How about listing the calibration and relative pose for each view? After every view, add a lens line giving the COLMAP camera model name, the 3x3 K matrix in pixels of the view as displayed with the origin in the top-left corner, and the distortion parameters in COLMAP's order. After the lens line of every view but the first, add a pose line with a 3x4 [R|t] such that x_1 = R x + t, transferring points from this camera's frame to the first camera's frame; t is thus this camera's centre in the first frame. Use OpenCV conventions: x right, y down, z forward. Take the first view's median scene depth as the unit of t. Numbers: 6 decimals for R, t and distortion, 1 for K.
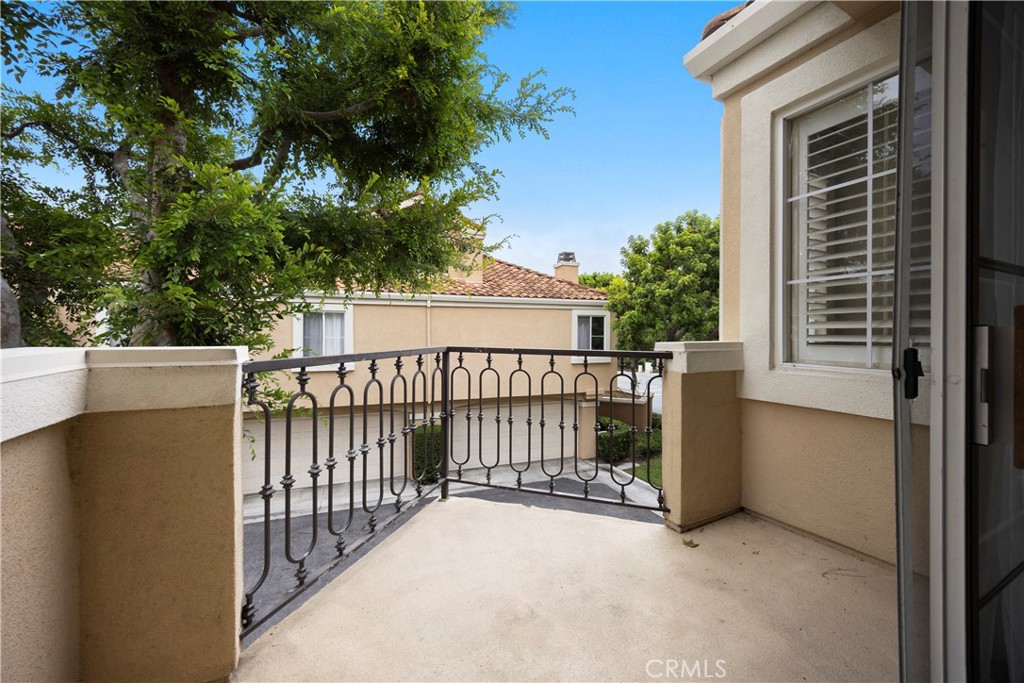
lens RADIAL K [[388.2, 0, 514.3], [0, 388.2, 326.1], [0, 0, 1]] dist [0.000110, 0.000155]
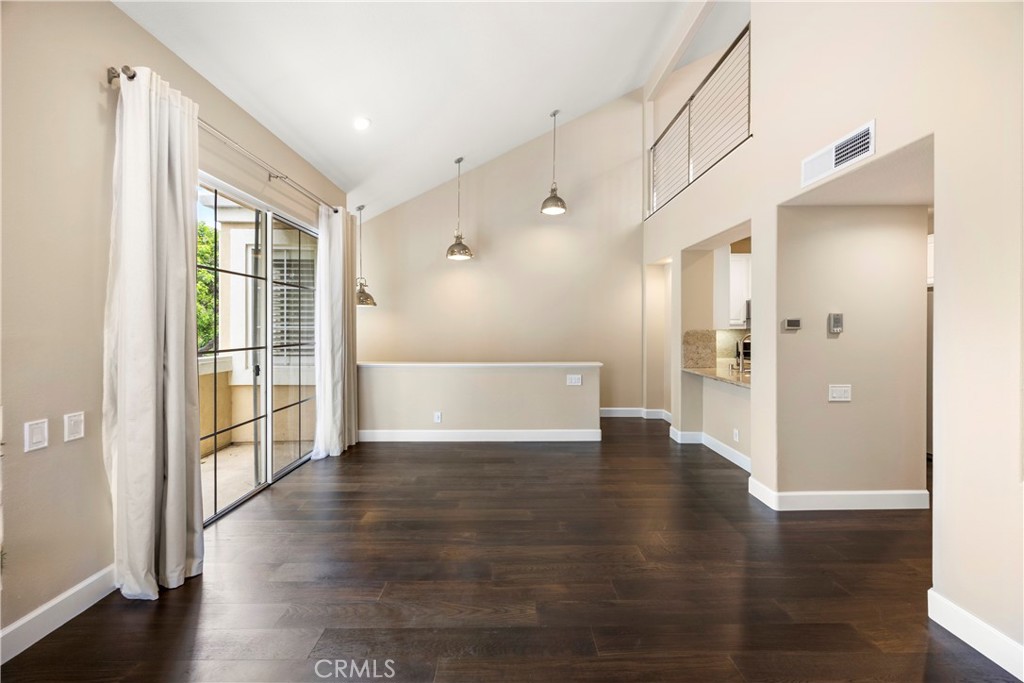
lens RADIAL K [[388.2, 0, 514.3], [0, 388.2, 326.1], [0, 0, 1]] dist [0.000110, 0.000155]
pose [[0.441090, -0.001739, 0.897461, -0.528487], [-0.011698, 0.999902, 0.007687, -0.141421], [-0.897387, -0.013889, 0.441026, -1.114720]]
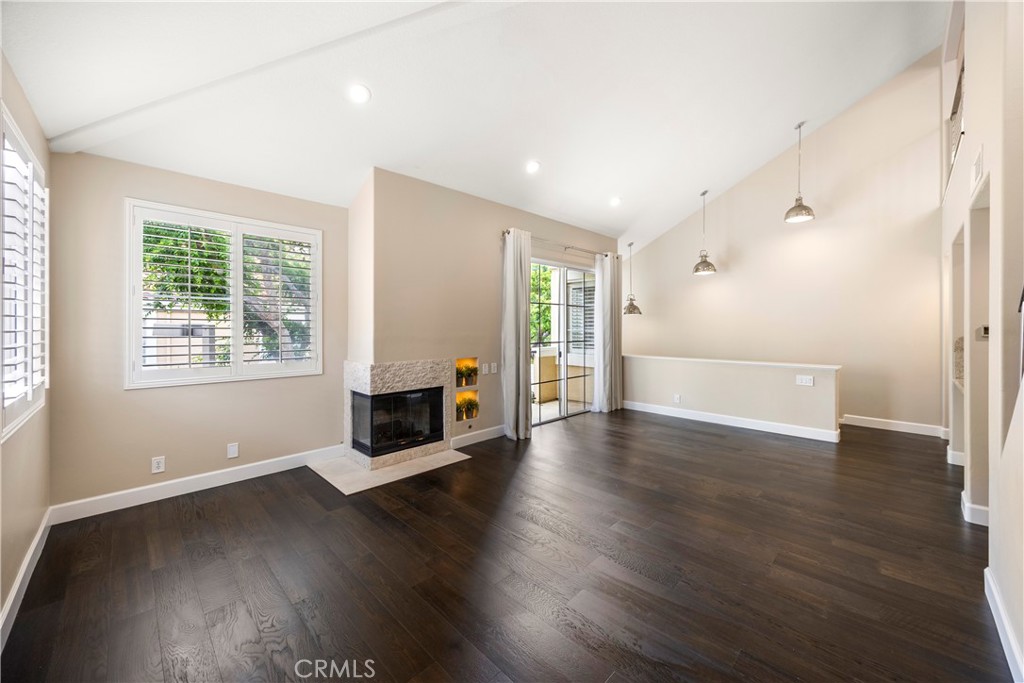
lens RADIAL K [[388.2, 0, 514.3], [0, 388.2, 326.1], [0, 0, 1]] dist [0.000110, 0.000155]
pose [[0.952964, -0.005072, 0.303040, -0.762571], [0.000772, 0.999897, 0.014309, -0.185229], [-0.303081, -0.013402, 0.952870, -2.060309]]
